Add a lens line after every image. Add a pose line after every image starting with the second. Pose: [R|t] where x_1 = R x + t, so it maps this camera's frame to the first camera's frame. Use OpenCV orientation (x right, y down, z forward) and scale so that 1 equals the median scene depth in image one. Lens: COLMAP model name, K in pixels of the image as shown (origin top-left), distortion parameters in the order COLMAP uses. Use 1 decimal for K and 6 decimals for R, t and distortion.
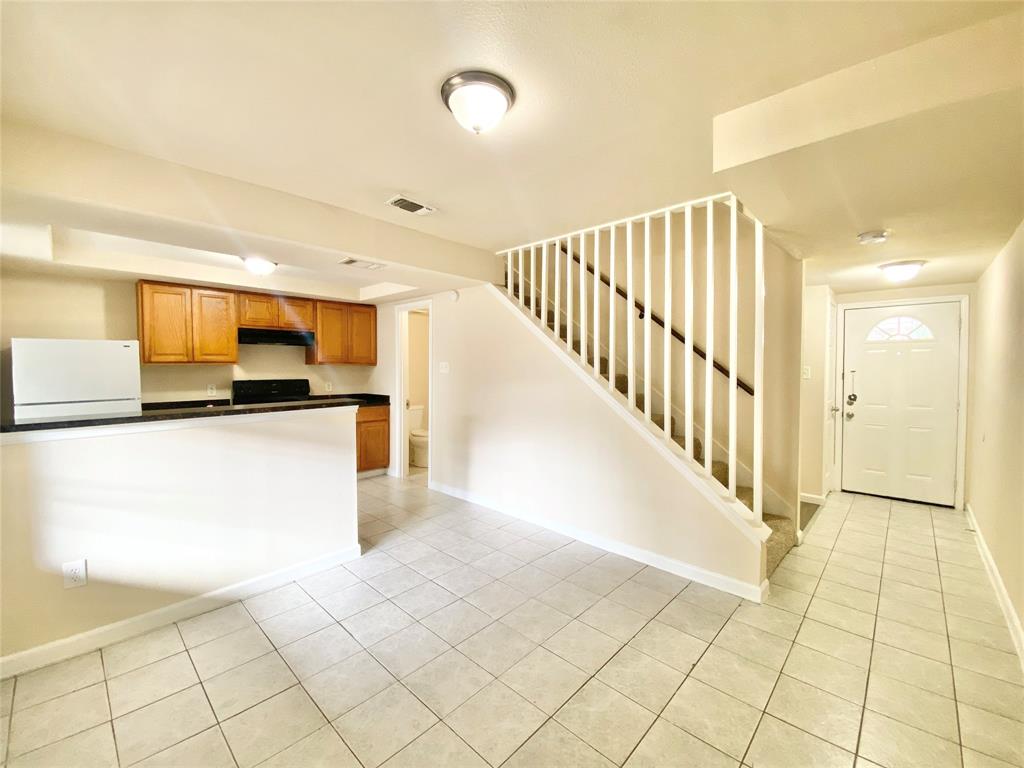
lens RADIAL K [[420.6, 0, 512.0], [0, 420.6, 384.0], [0, 0, 1]] dist [0.002186, 0.000082]
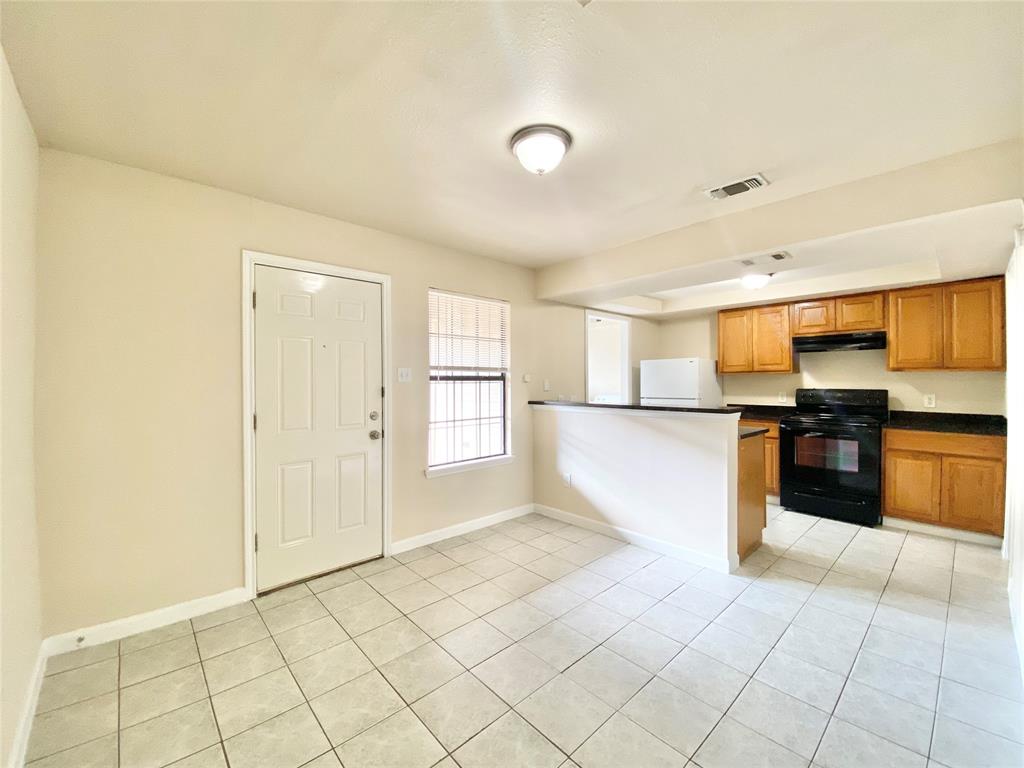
lens RADIAL K [[413.0, 0, 512.0], [0, 413.0, 384.0], [0, 0, 1]] dist [-0.000406, -0.000039]
pose [[-0.081544, 0.010591, -0.996613, 0.433629], [-0.033974, 0.999333, 0.013399, -0.010093], [0.996091, 0.034952, -0.081129, 0.414839]]
